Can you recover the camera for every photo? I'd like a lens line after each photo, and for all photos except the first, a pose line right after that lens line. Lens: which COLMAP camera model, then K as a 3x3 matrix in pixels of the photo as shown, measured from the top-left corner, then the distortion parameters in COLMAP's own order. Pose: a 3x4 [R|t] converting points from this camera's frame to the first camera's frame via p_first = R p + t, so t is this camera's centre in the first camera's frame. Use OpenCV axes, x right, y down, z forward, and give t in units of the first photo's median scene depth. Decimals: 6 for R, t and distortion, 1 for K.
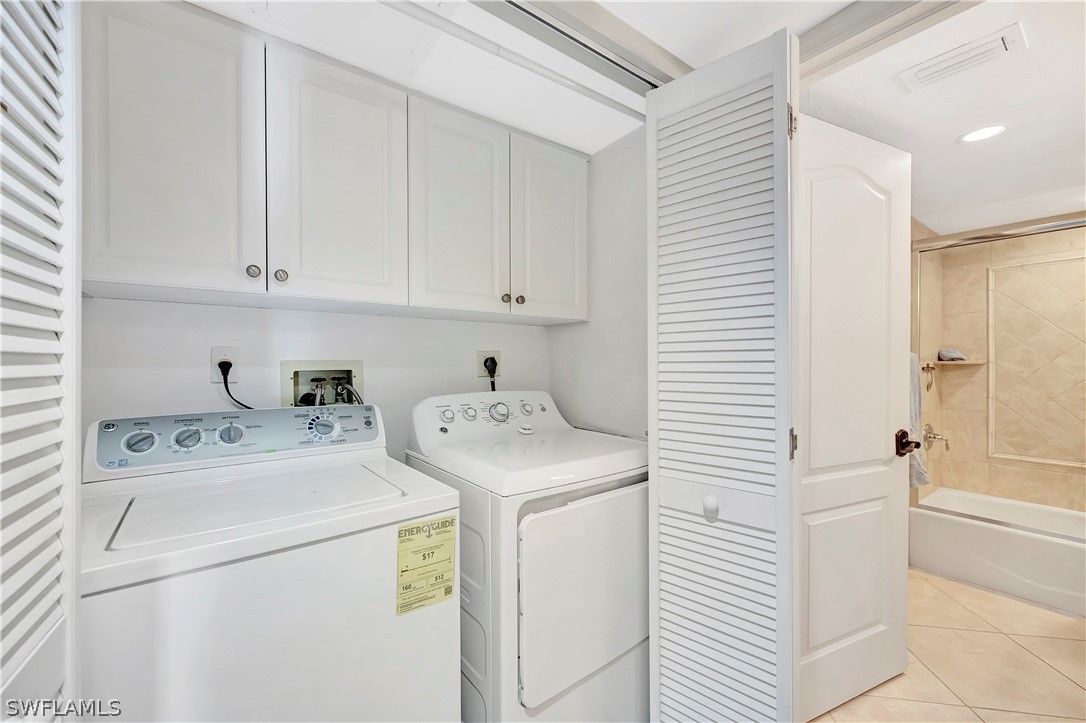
lens RADIAL K [[430.5, 0, 544.2], [0, 430.5, 366.5], [0, 0, 1]] dist [-0.001376, -0.000078]
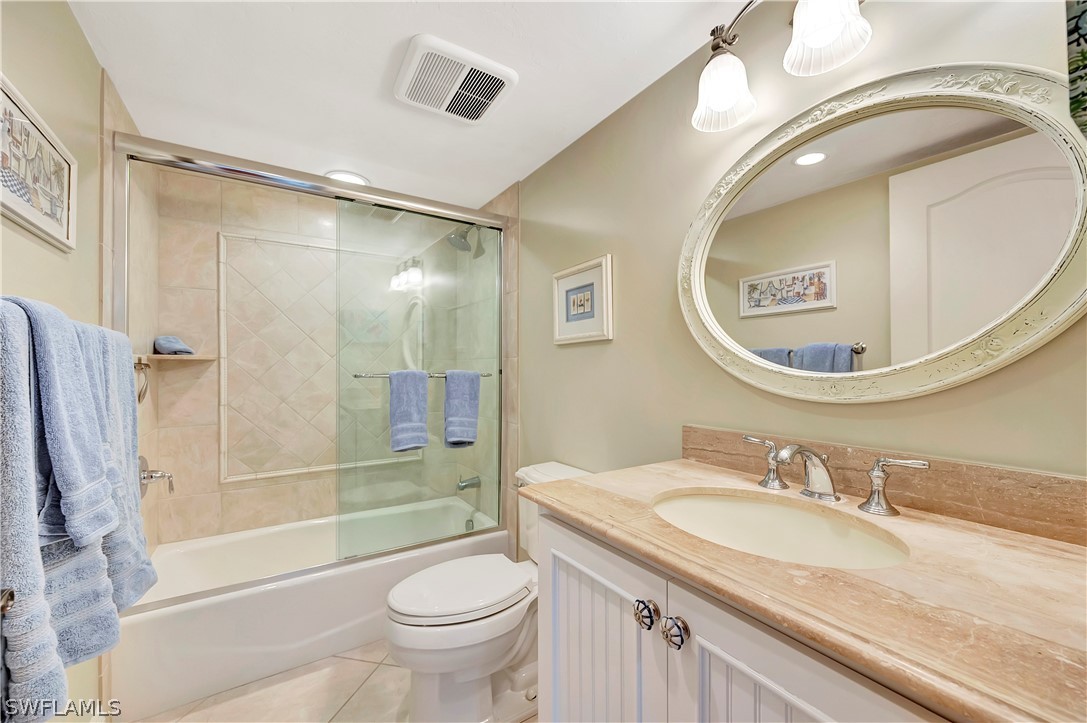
lens RADIAL K [[430.9, 0, 544.7], [0, 430.9, 366.6], [0, 0, 1]] dist [-0.001376, -0.000078]
pose [[0.055197, 0.002875, 0.998471, 0.313614], [0.008659, 0.999957, -0.003358, 0.012785], [-0.998438, 0.008831, 0.055170, 0.391453]]
